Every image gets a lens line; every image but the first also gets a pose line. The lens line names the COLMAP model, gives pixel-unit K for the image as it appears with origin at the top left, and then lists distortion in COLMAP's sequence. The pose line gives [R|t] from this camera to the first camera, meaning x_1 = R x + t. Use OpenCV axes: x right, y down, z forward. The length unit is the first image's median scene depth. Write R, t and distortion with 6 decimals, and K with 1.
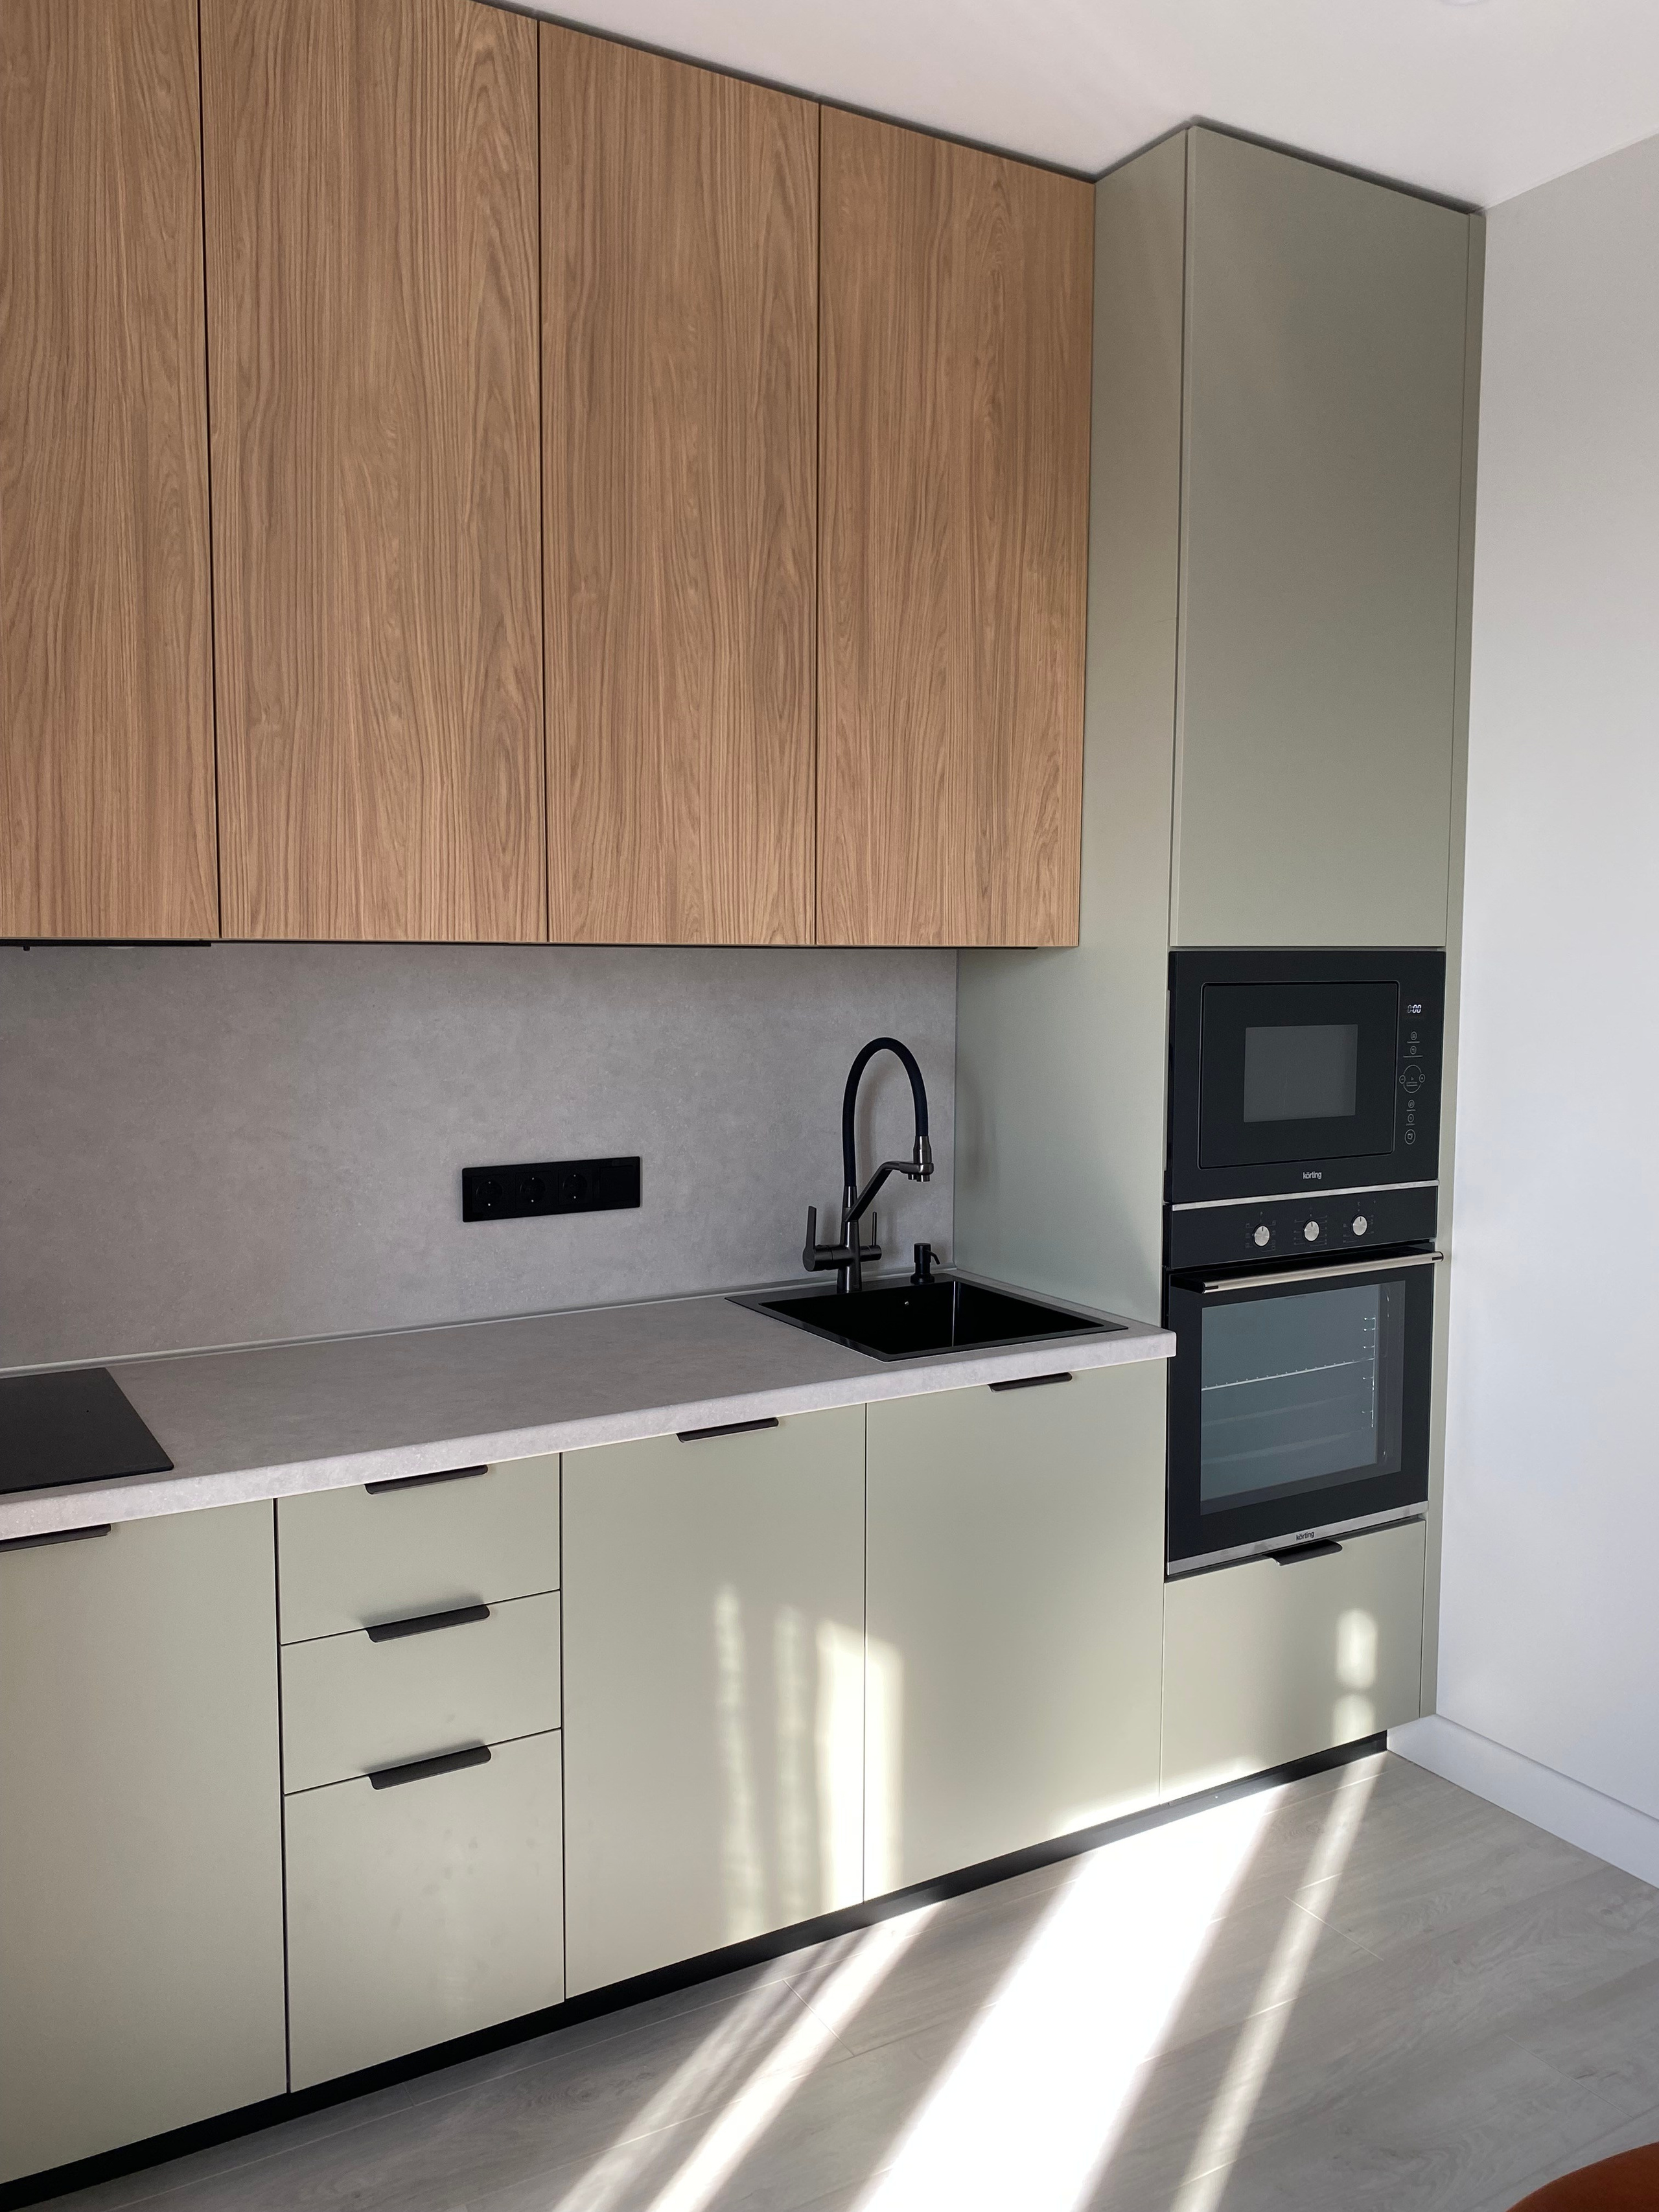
lens RADIAL K [[1692.6, 0, 829.5], [0, 1692.6, 1106.0], [0, 0, 1]] dist [-0.007549, -0.004465]
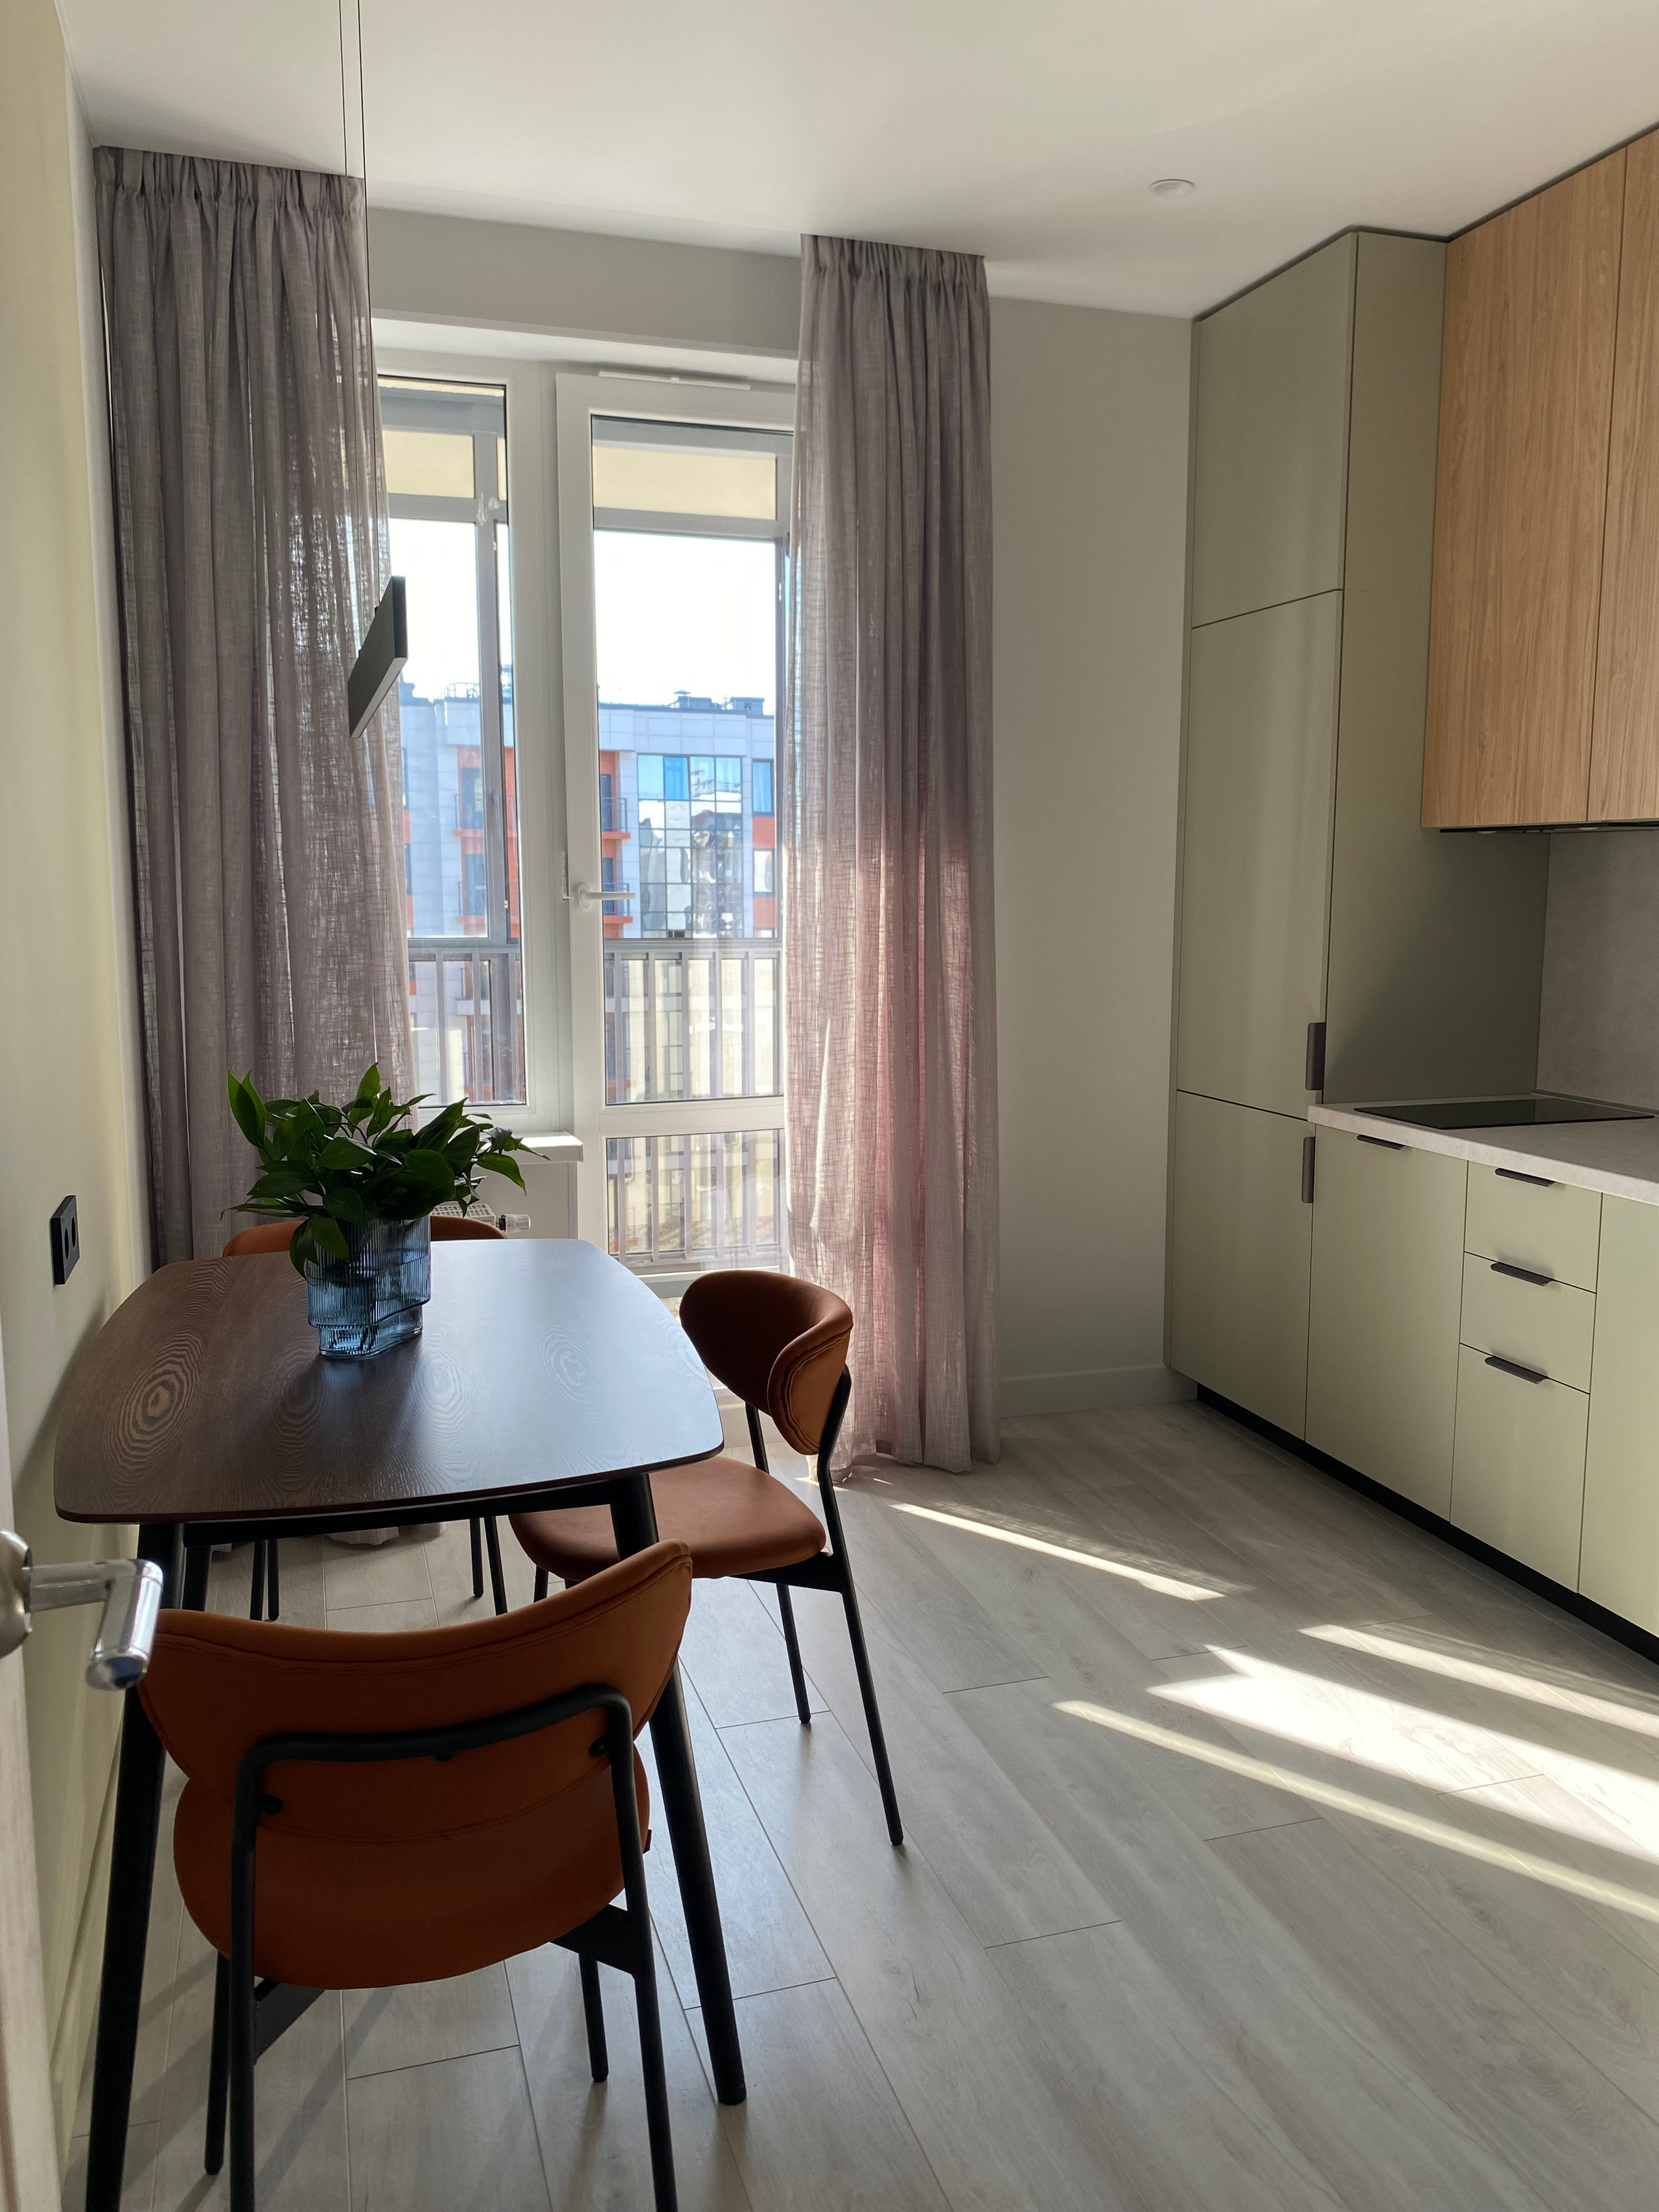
lens RADIAL K [[1692.6, 0, 829.5], [0, 1692.6, 1106.0], [0, 0, 1]] dist [-0.007549, -0.004465]
pose [[-0.228988, 0.127252, -0.965076, 1.362249], [-0.081039, 0.985485, 0.149172, -0.017471], [0.970050, 0.112368, -0.215352, 0.720948]]
